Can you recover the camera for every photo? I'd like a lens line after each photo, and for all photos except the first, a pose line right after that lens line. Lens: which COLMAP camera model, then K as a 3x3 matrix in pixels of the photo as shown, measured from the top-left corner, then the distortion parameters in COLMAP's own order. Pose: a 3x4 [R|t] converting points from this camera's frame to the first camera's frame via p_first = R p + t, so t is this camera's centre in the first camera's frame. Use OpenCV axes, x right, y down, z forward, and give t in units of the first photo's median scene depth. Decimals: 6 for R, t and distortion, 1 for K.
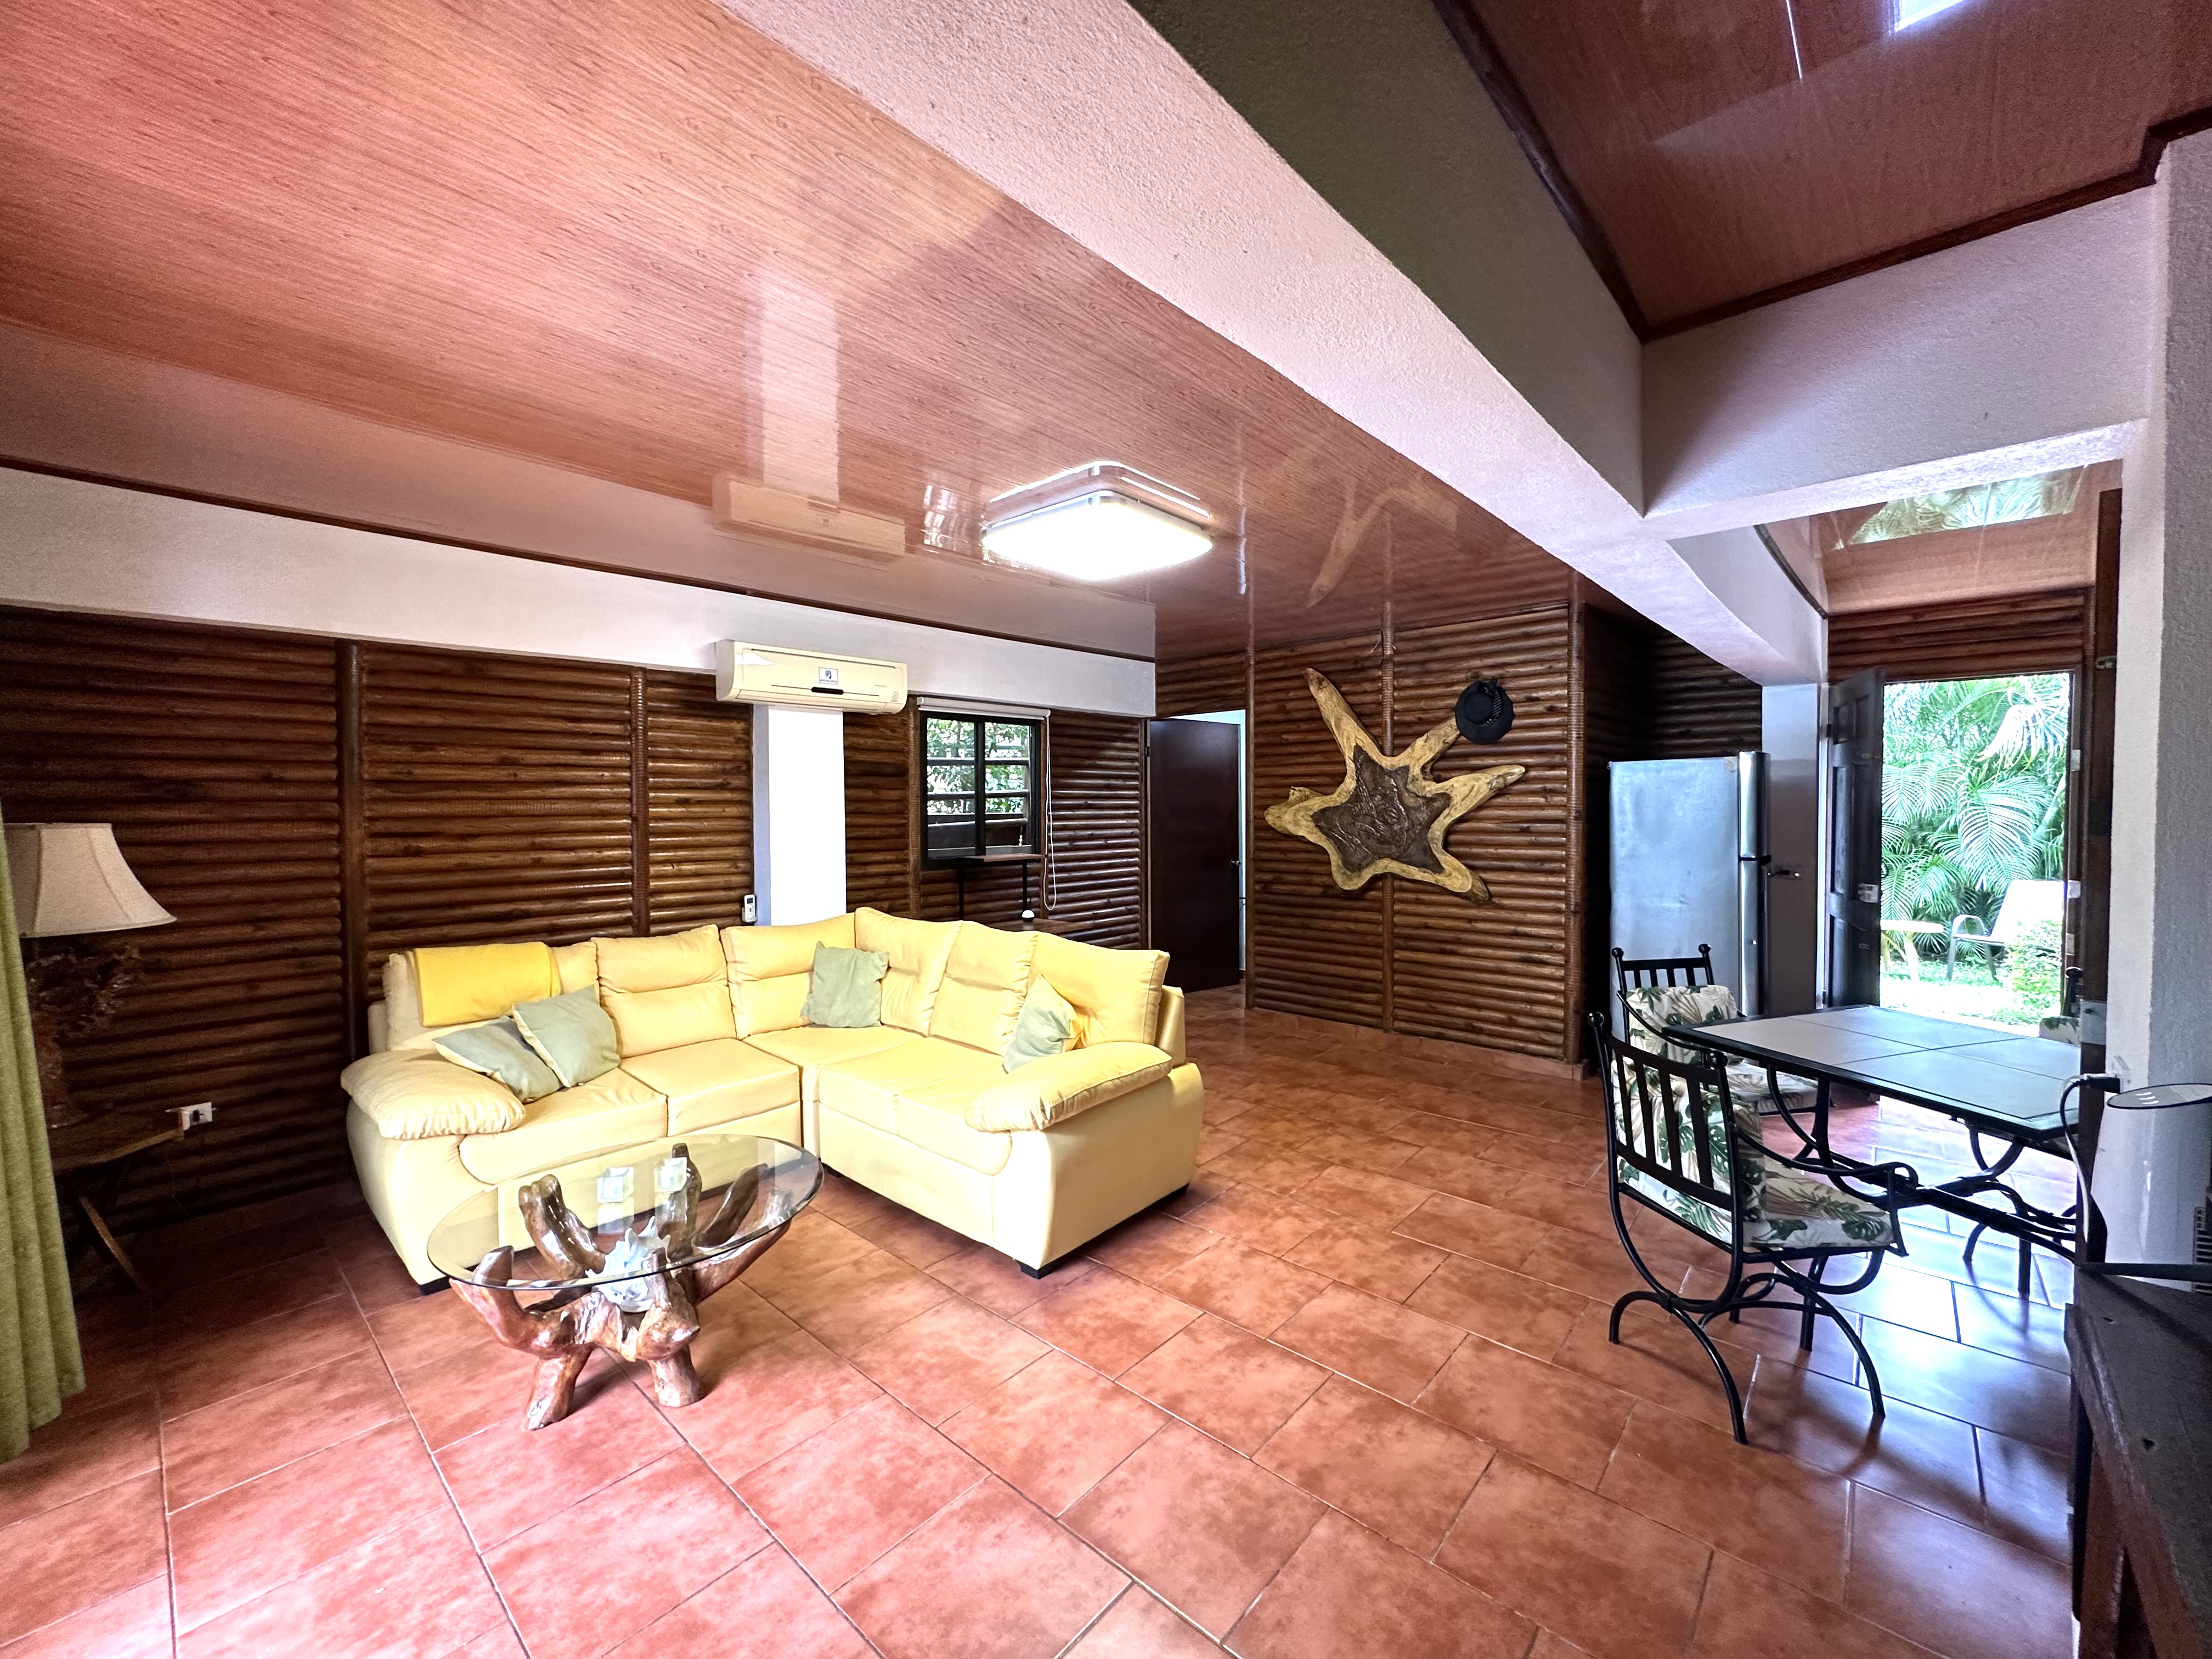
lens RADIAL K [[886.7, 0, 1111.3], [0, 886.7, 832.6], [0, 0, 1]] dist [-0.001782, 0.000478]
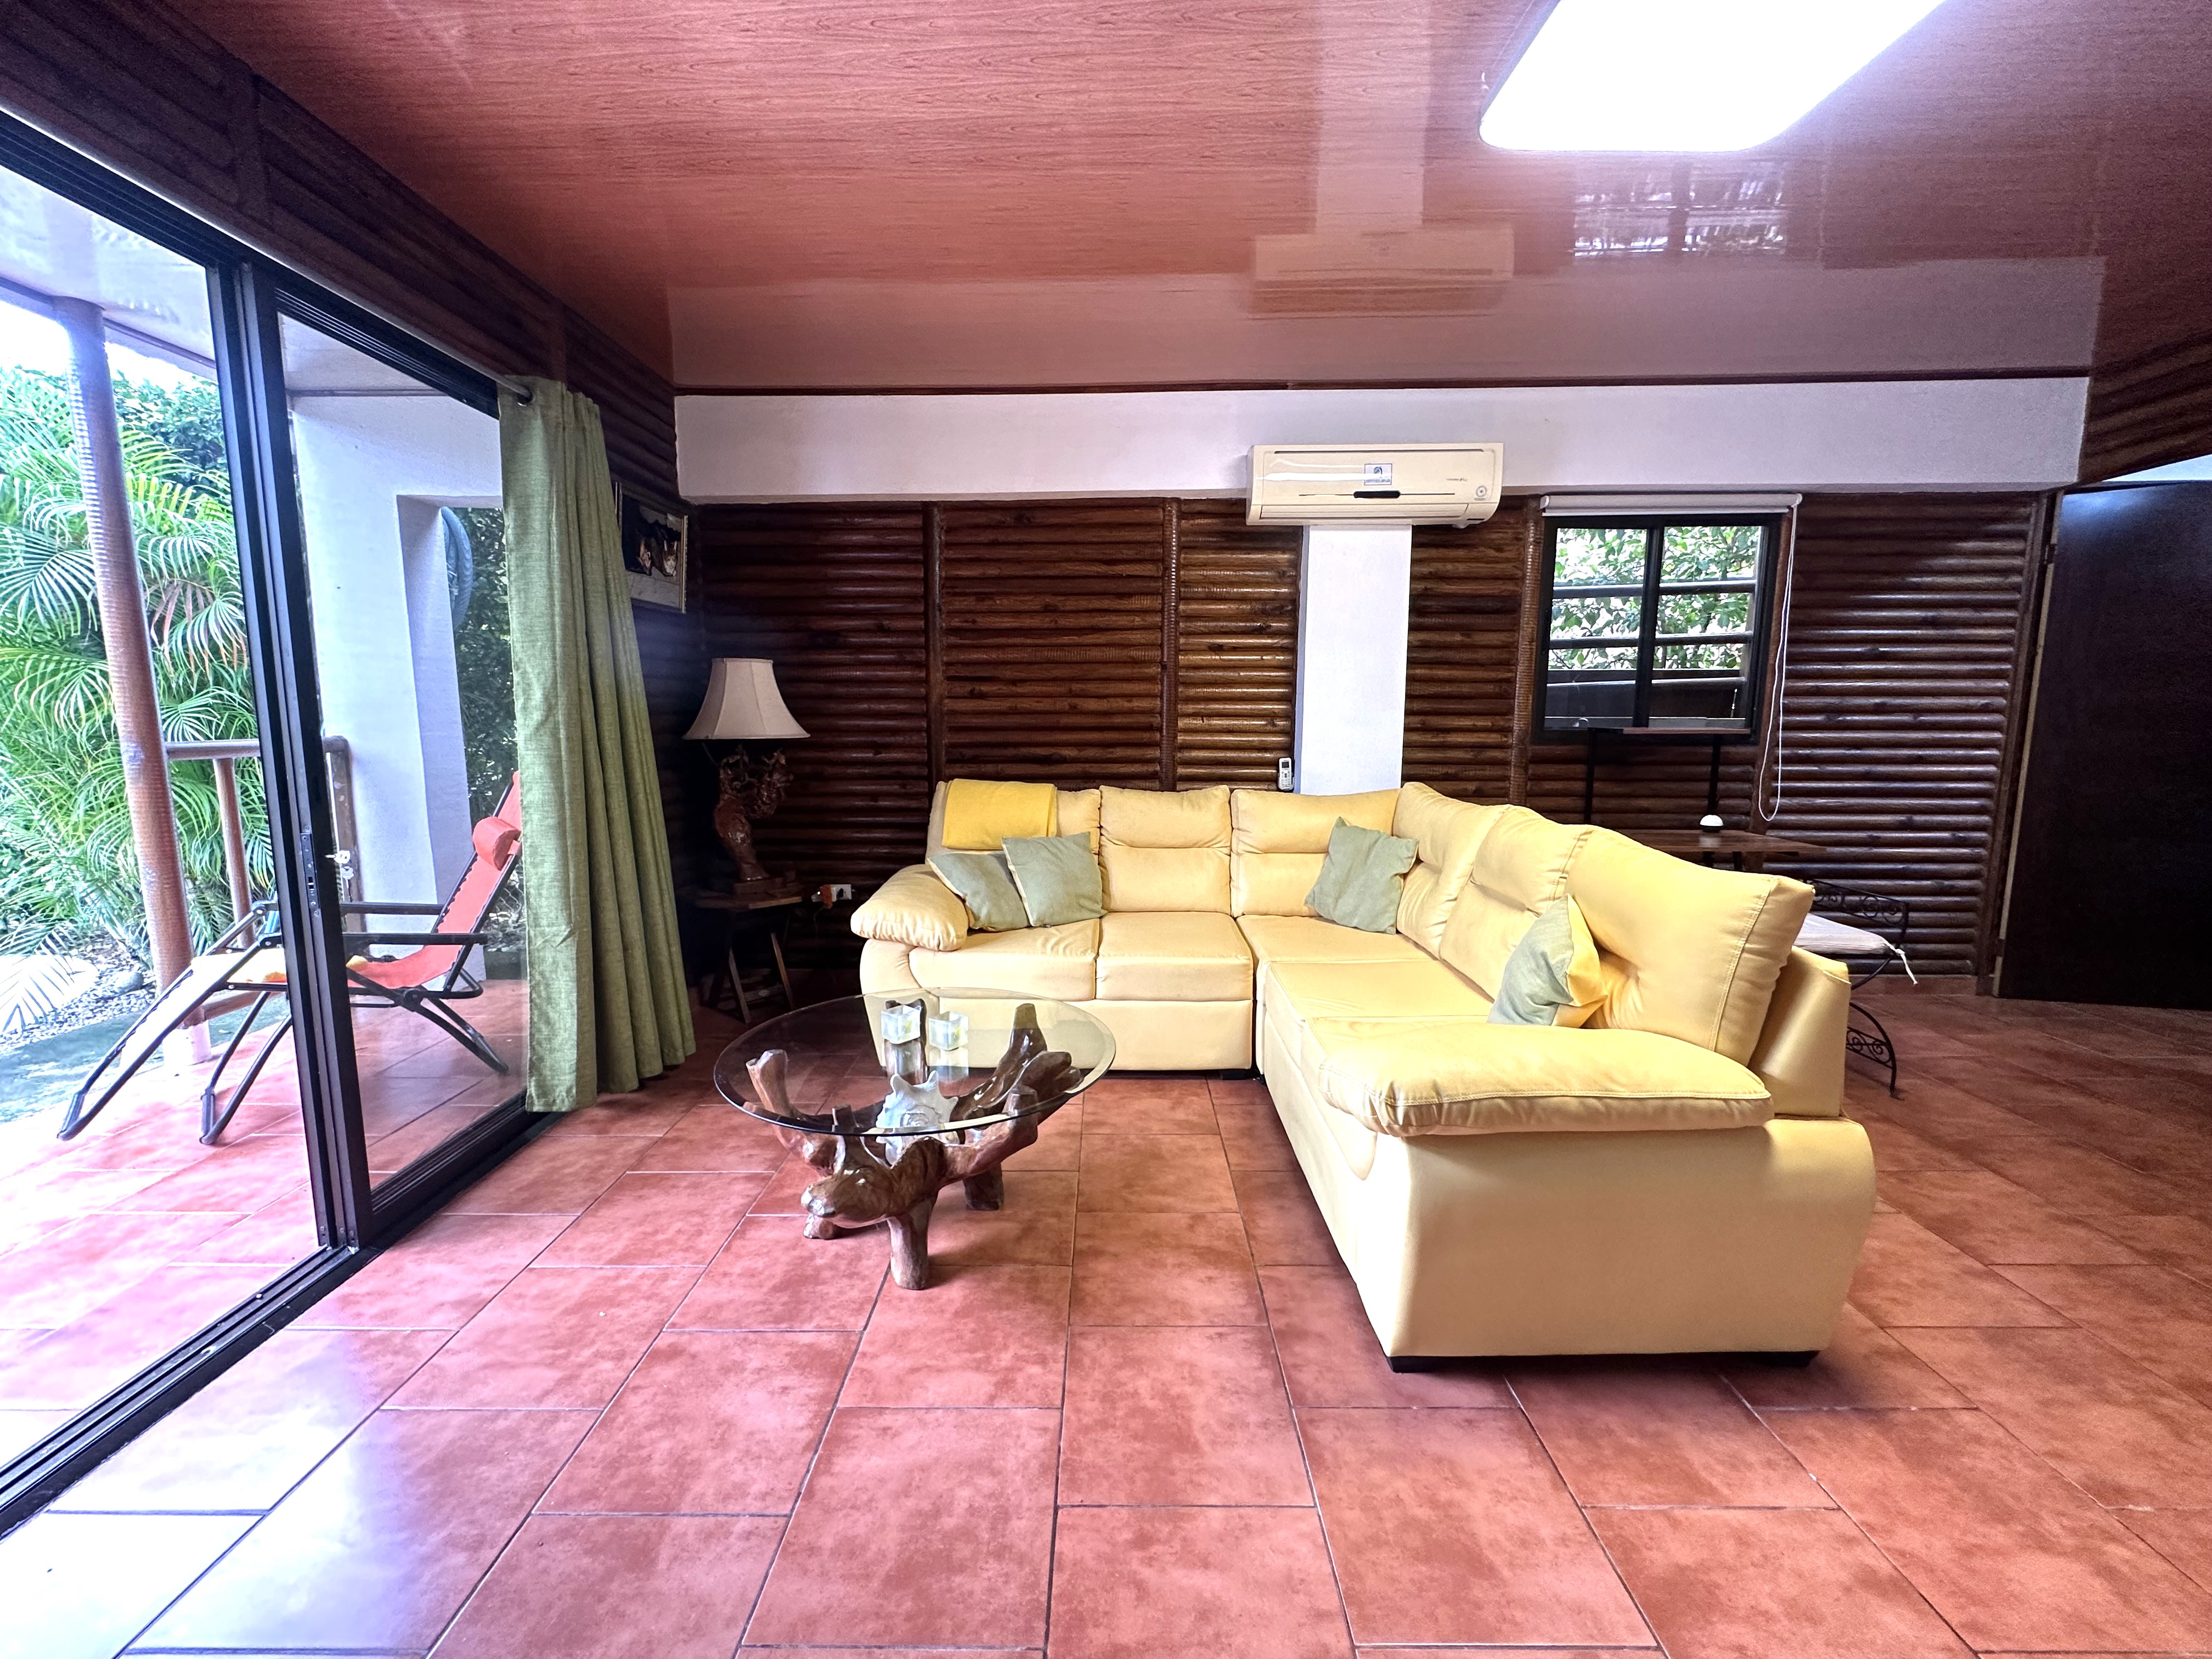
lens RADIAL K [[886.7, 0, 1096.0], [0, 886.7, 831.1], [0, 0, 1]] dist [-0.001782, 0.000478]
pose [[0.655500, 0.105047, -0.747853, 0.149728], [-0.027364, 0.992932, 0.115487, 0.056138], [0.754699, -0.055237, 0.653742, 0.357571]]
